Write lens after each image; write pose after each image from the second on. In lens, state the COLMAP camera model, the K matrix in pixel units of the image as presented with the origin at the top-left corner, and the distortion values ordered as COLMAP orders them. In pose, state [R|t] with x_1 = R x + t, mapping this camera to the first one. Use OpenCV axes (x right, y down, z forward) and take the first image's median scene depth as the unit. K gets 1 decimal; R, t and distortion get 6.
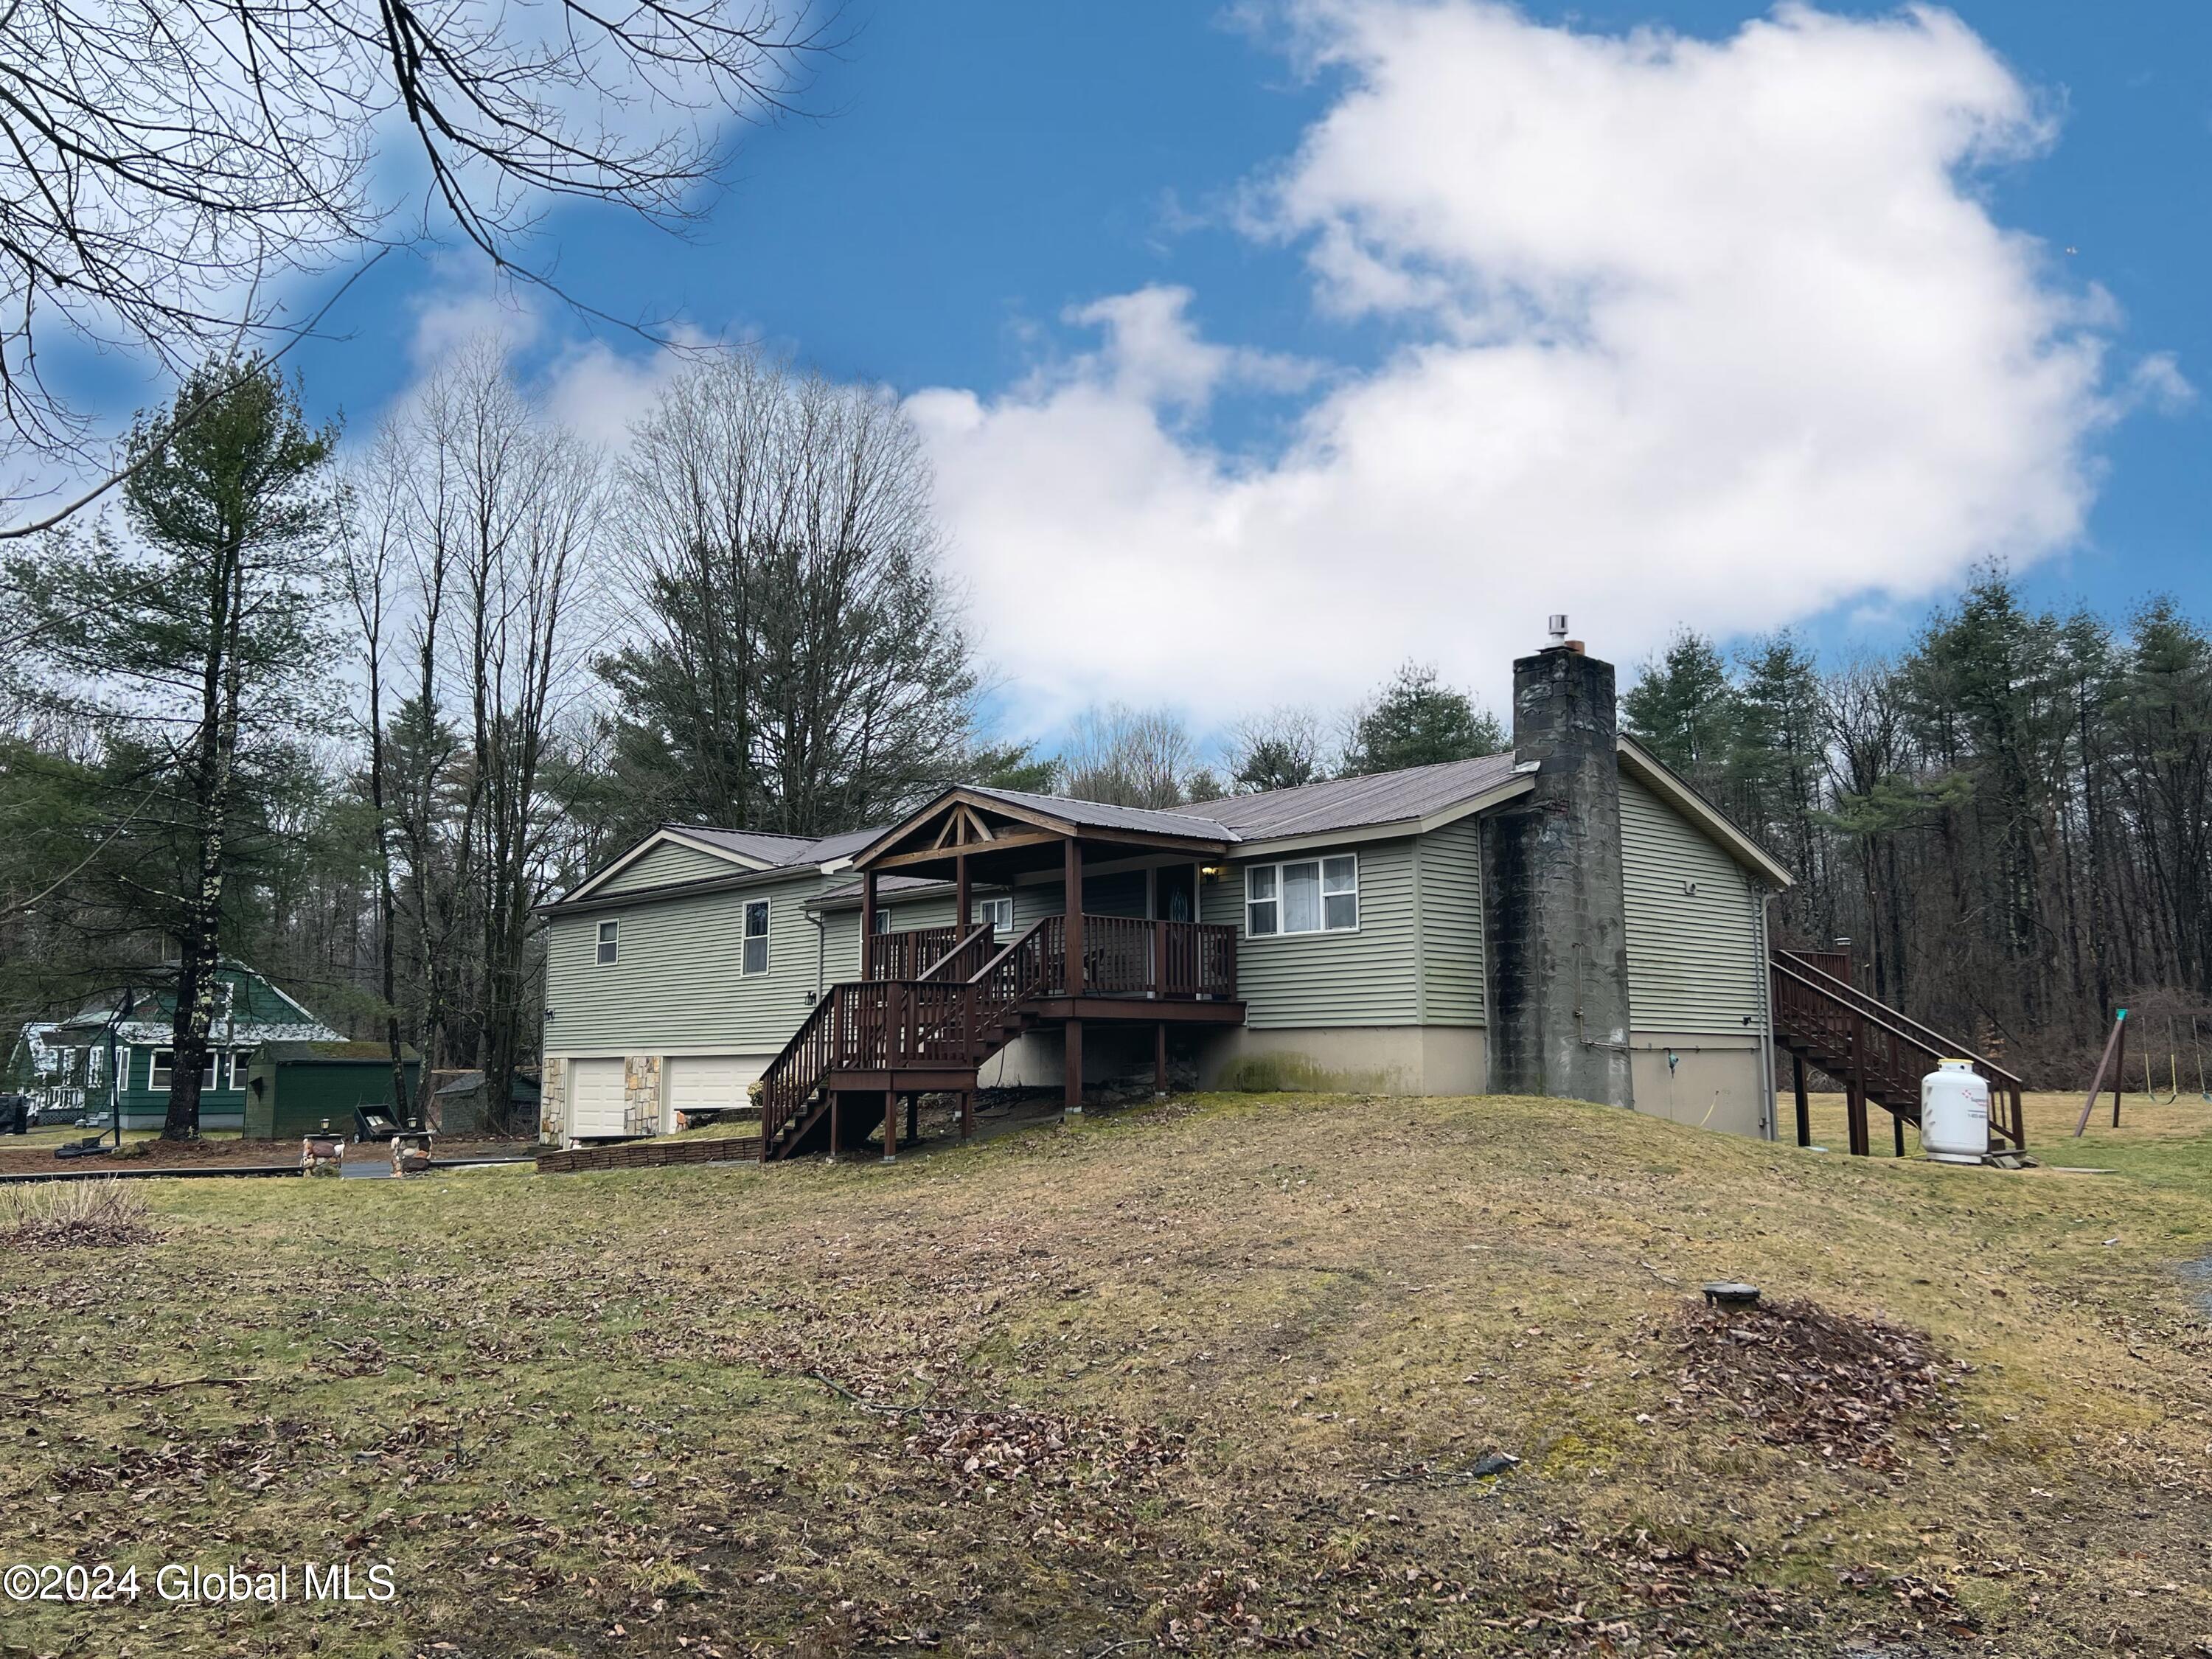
lens RADIAL K [[1751.6, 0, 1105.5], [0, 1751.6, 828.6], [0, 0, 1]] dist [0.003217, 0.000356]
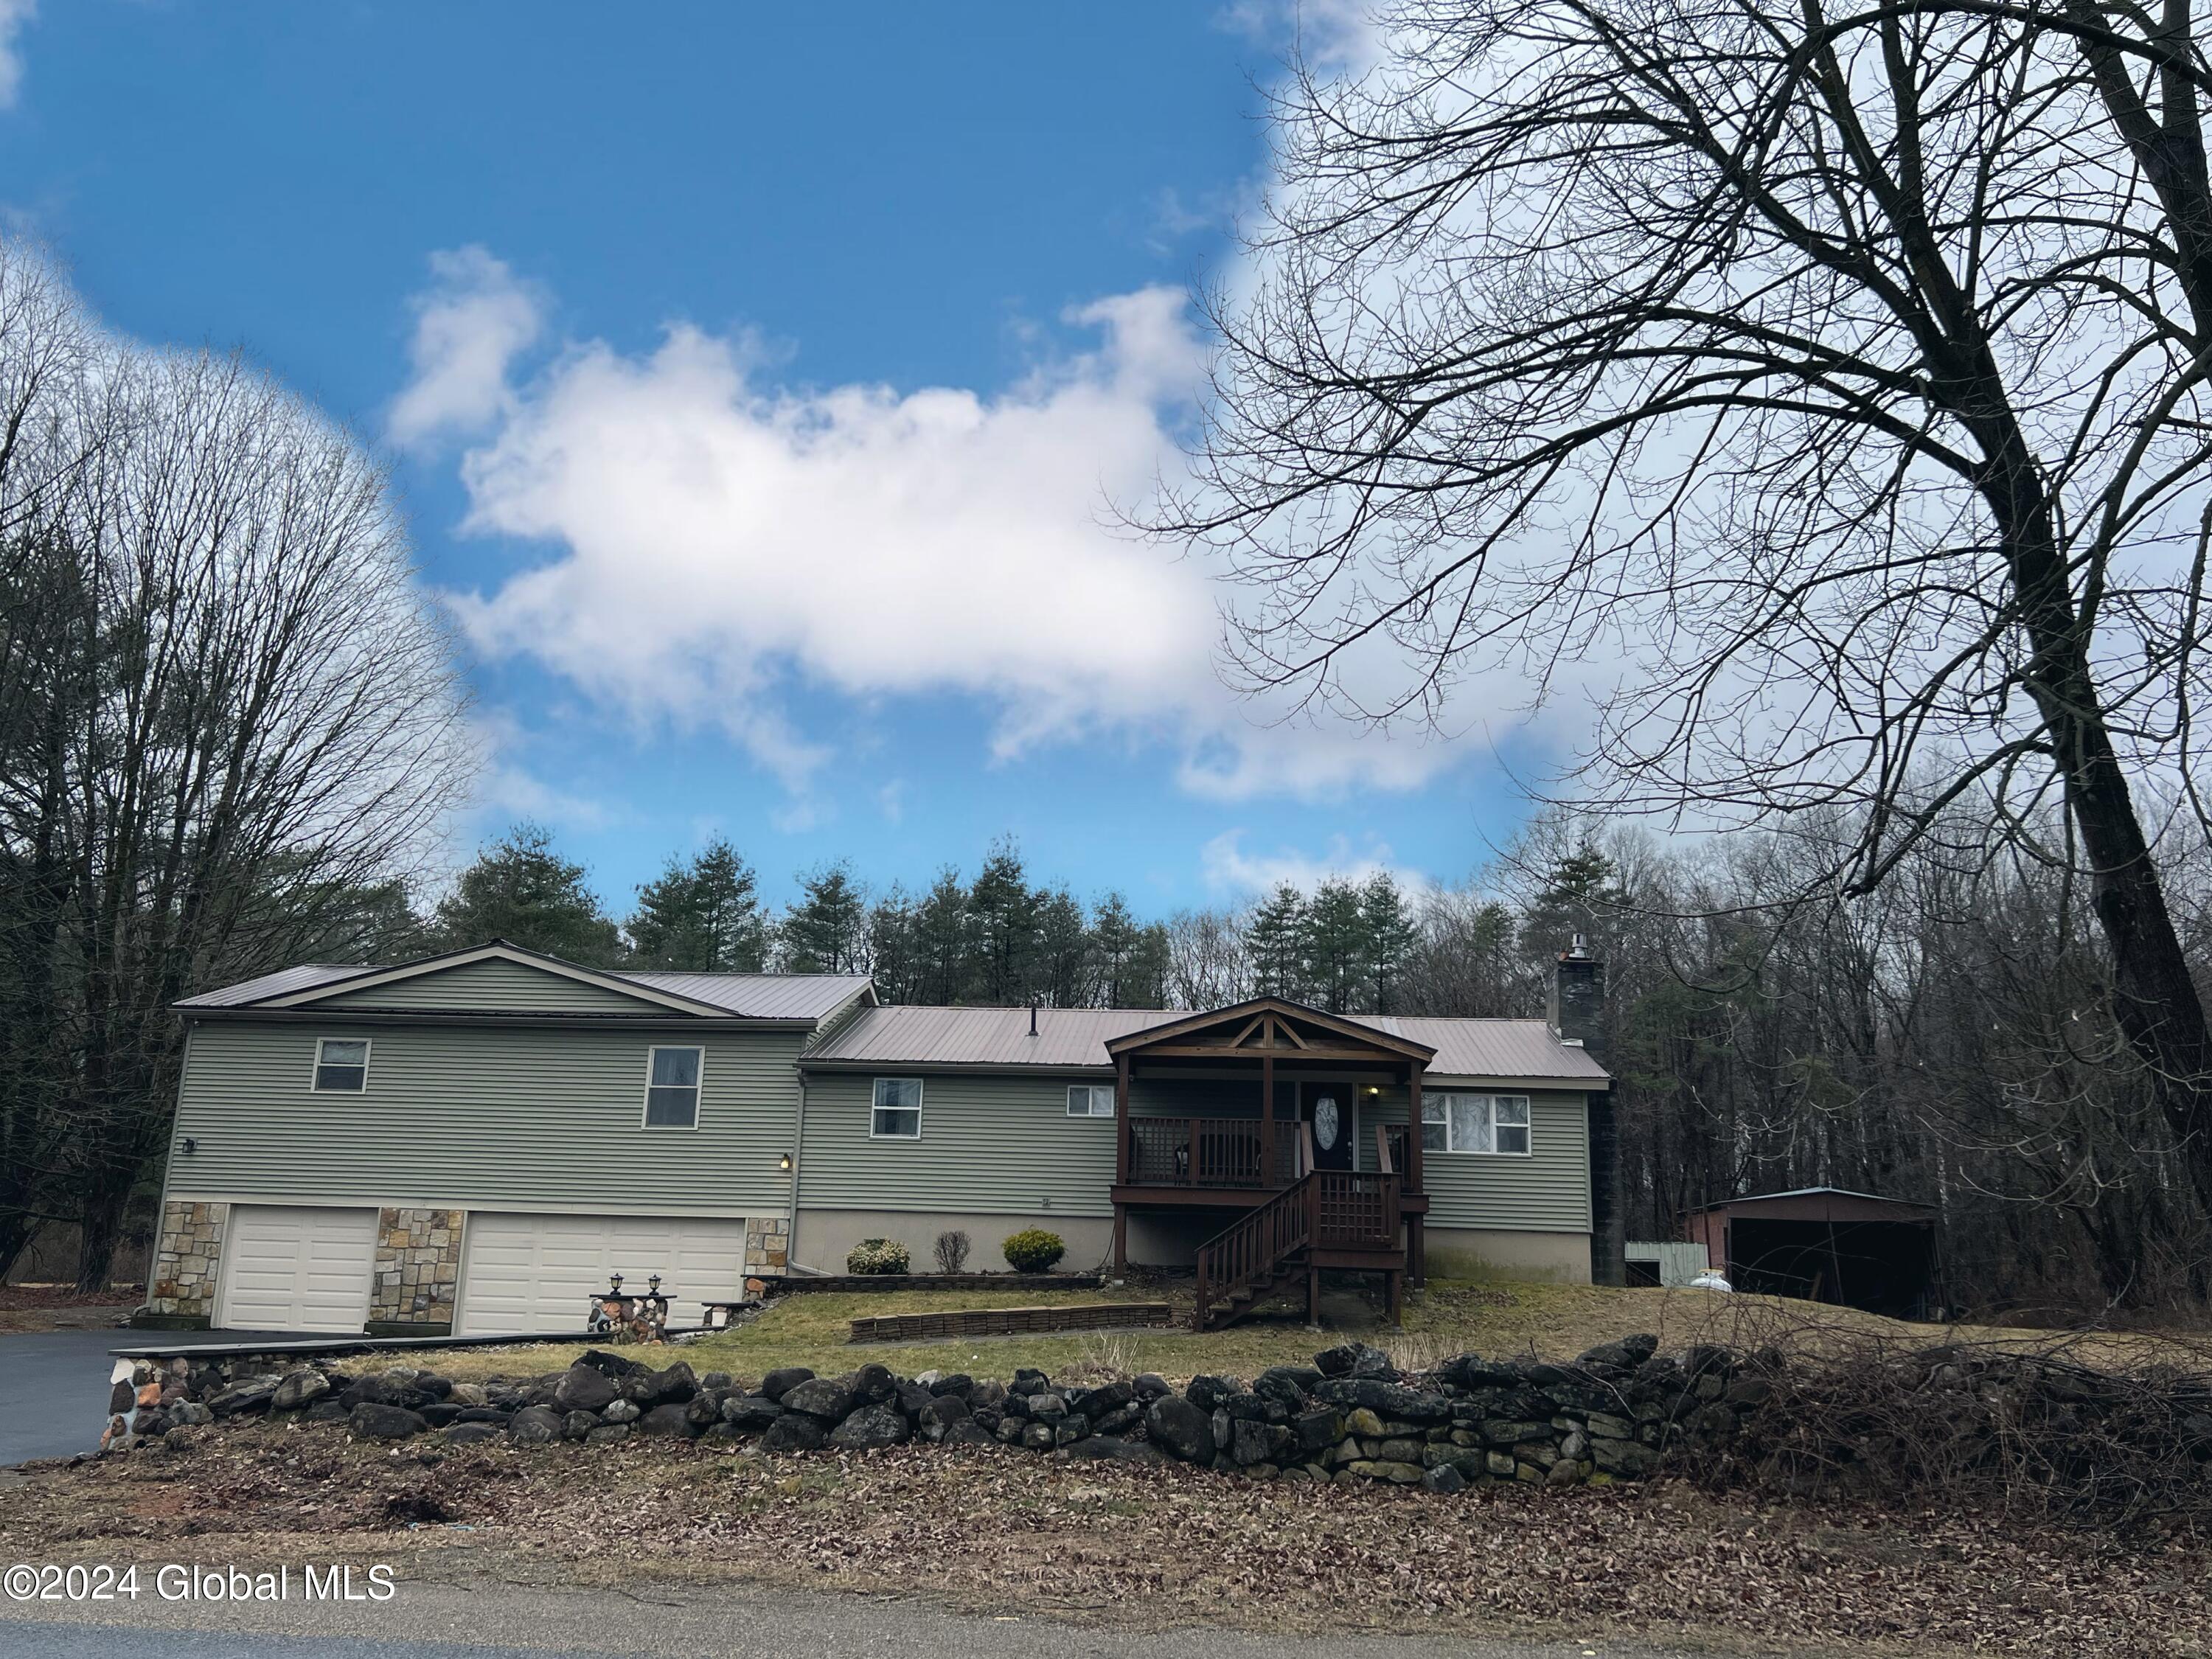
lens RADIAL K [[1796.1, 0, 1105.4], [0, 1796.1, 830.0], [0, 0, 1]] dist [0.036290, -0.001103]
pose [[0.748787, 0.194711, 0.633566, -0.767645], [-0.130211, 0.980464, -0.147430, 0.046714], [-0.649895, 0.027897, 0.759512, 0.152116]]
